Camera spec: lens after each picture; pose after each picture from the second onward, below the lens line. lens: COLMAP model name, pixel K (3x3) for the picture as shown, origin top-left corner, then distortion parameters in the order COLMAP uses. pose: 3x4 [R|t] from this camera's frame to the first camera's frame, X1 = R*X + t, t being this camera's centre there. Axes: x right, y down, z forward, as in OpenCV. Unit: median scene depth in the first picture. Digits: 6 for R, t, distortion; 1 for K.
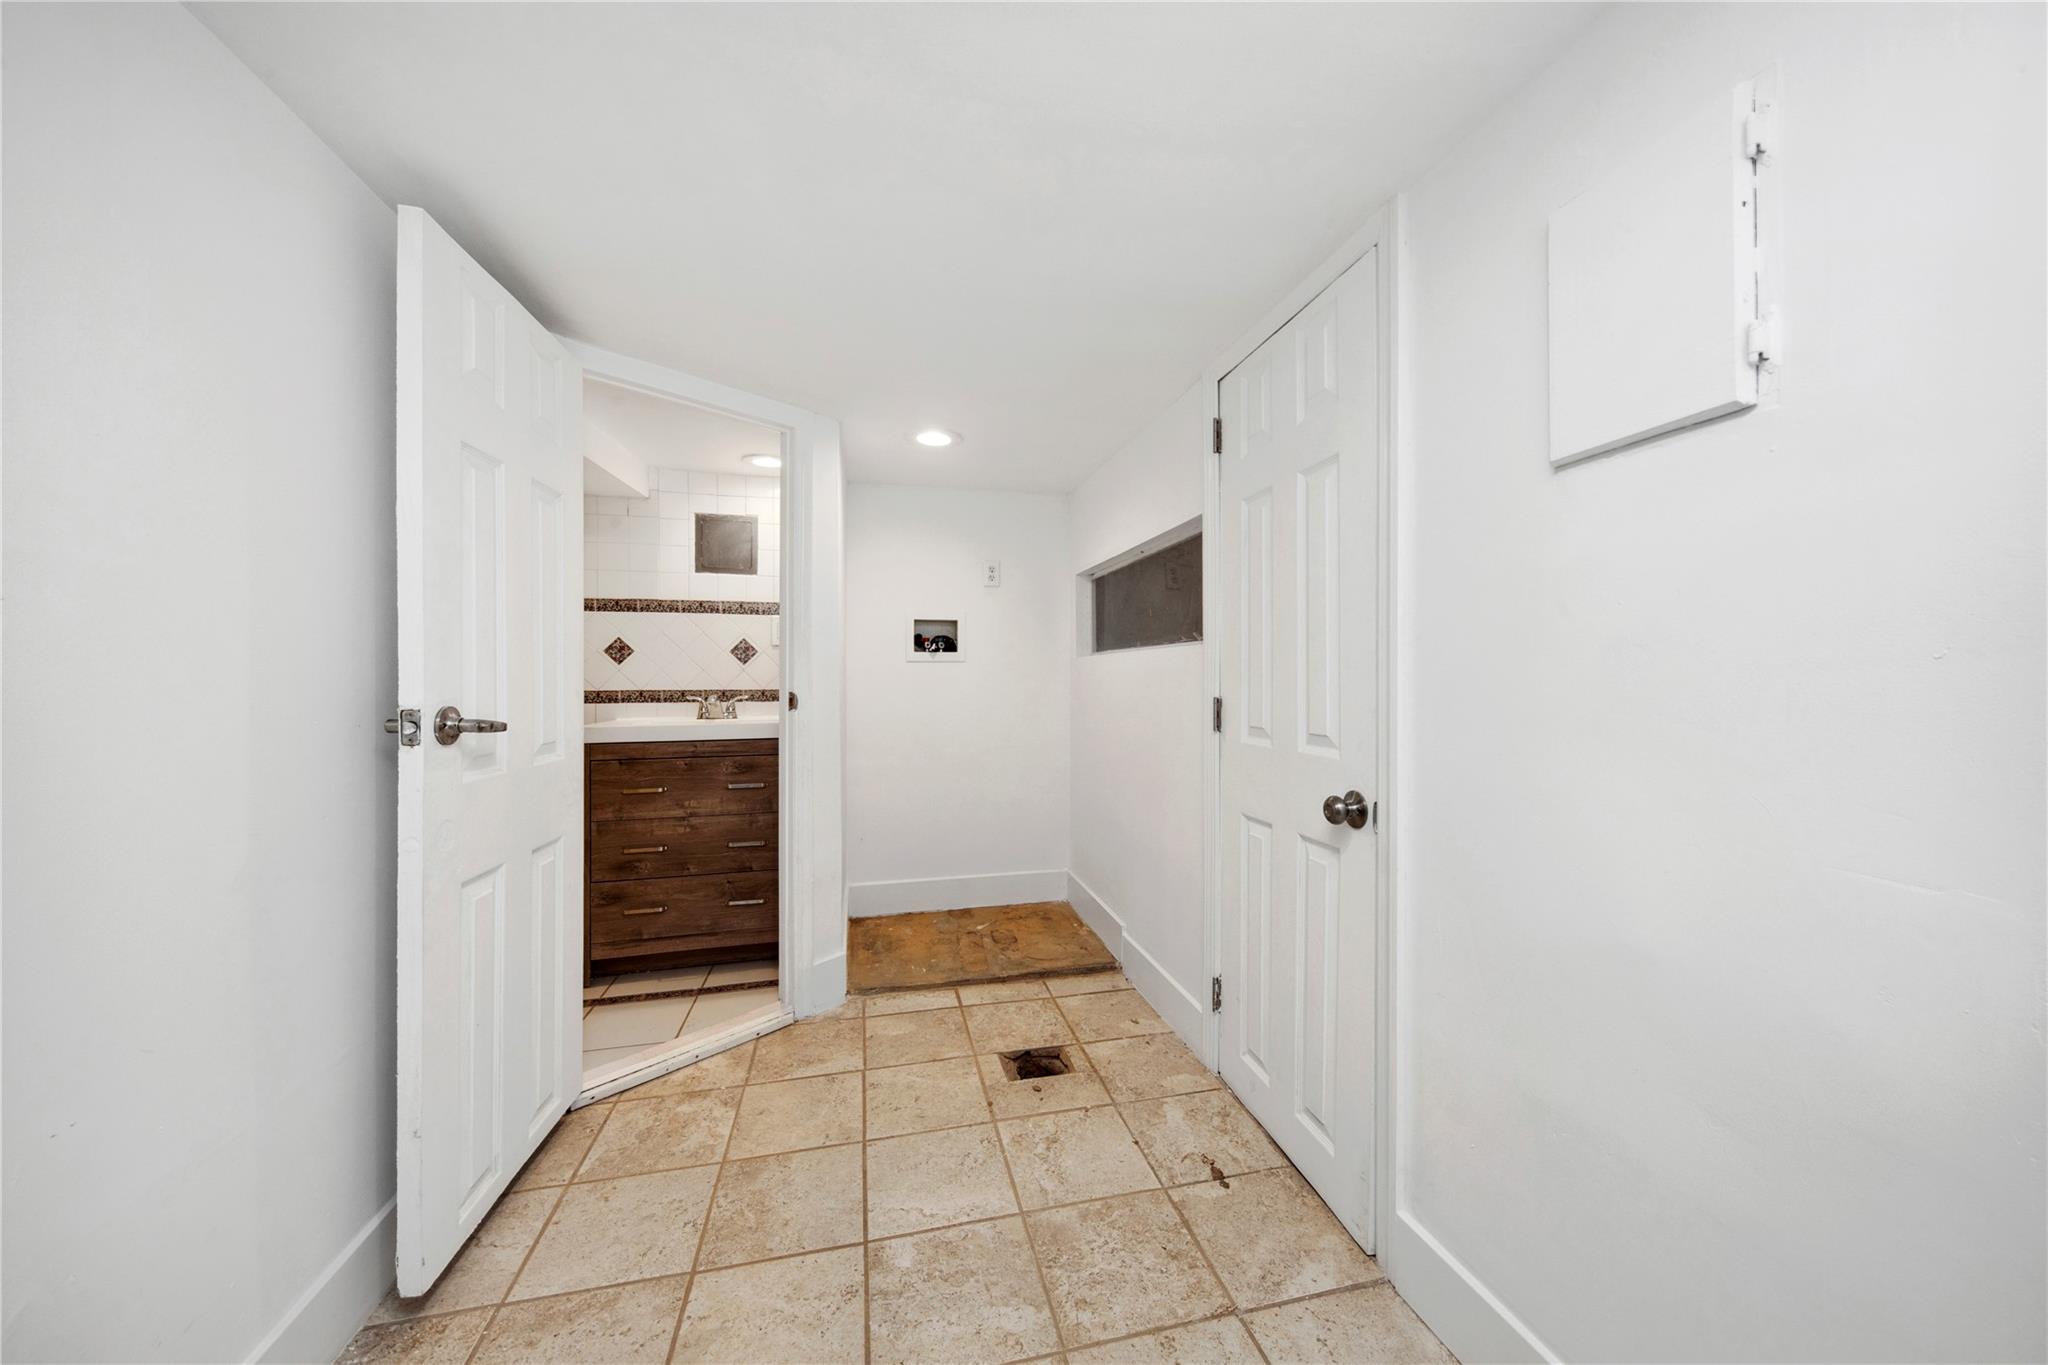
lens RADIAL K [[718.8, 0, 1017.2], [0, 718.8, 677.5], [0, 0, 1]] dist [0.008972, 0.000018]
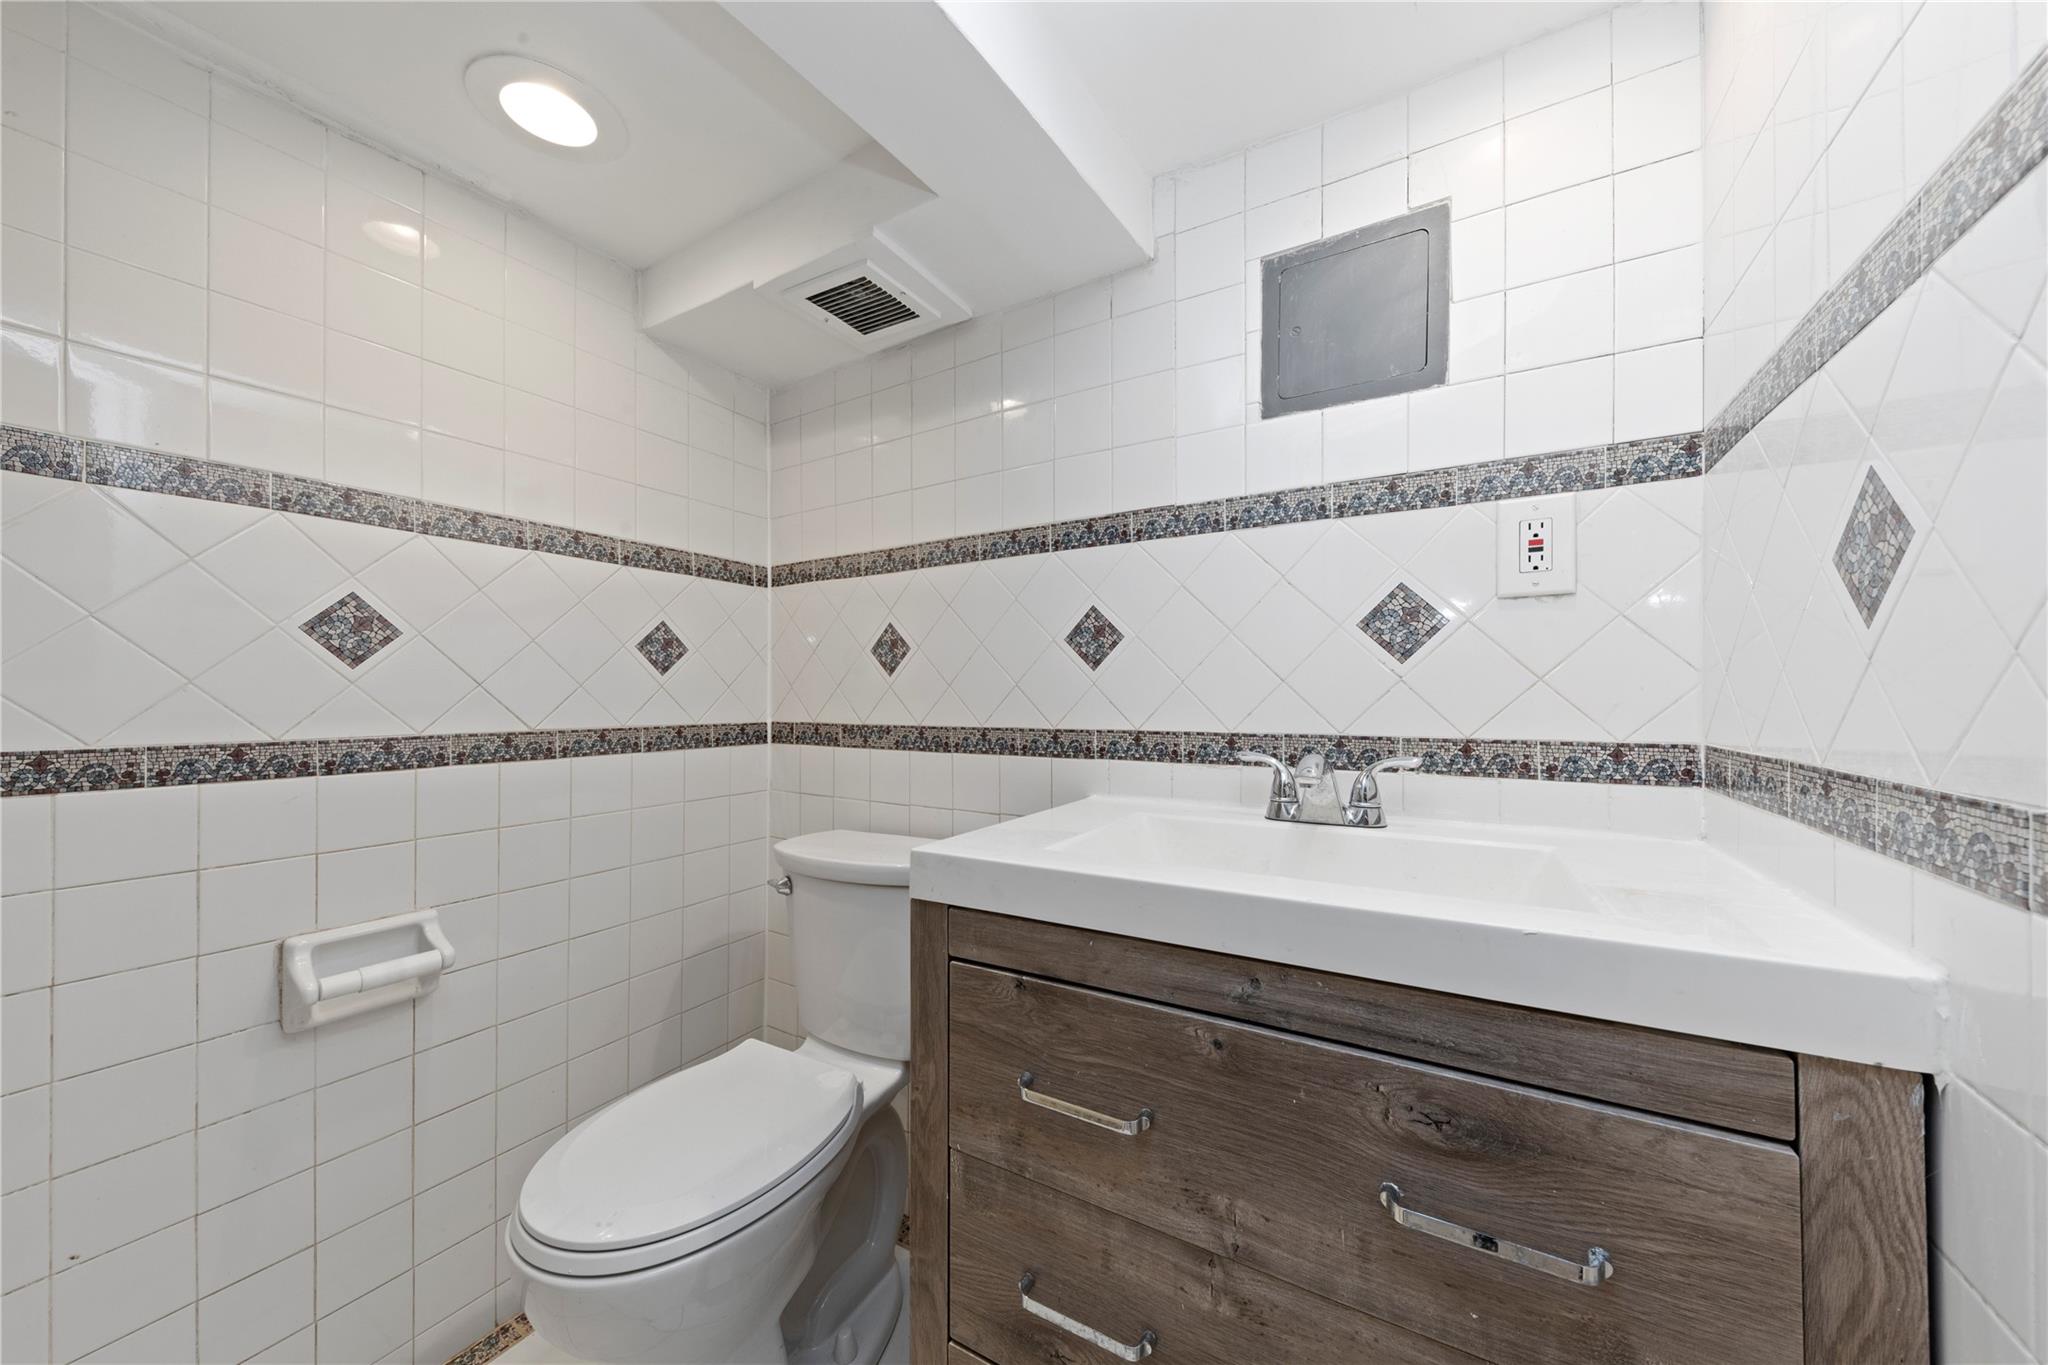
lens RADIAL K [[718.8, 0, 1027.1], [0, 718.8, 691.9], [0, 0, 1]] dist [0.008972, 0.000018]
pose [[0.728112, -0.004120, -0.685446, -0.286652], [0.001782, 0.999990, -0.004118, -0.002846], [0.685456, 0.001777, 0.728112, 0.658869]]
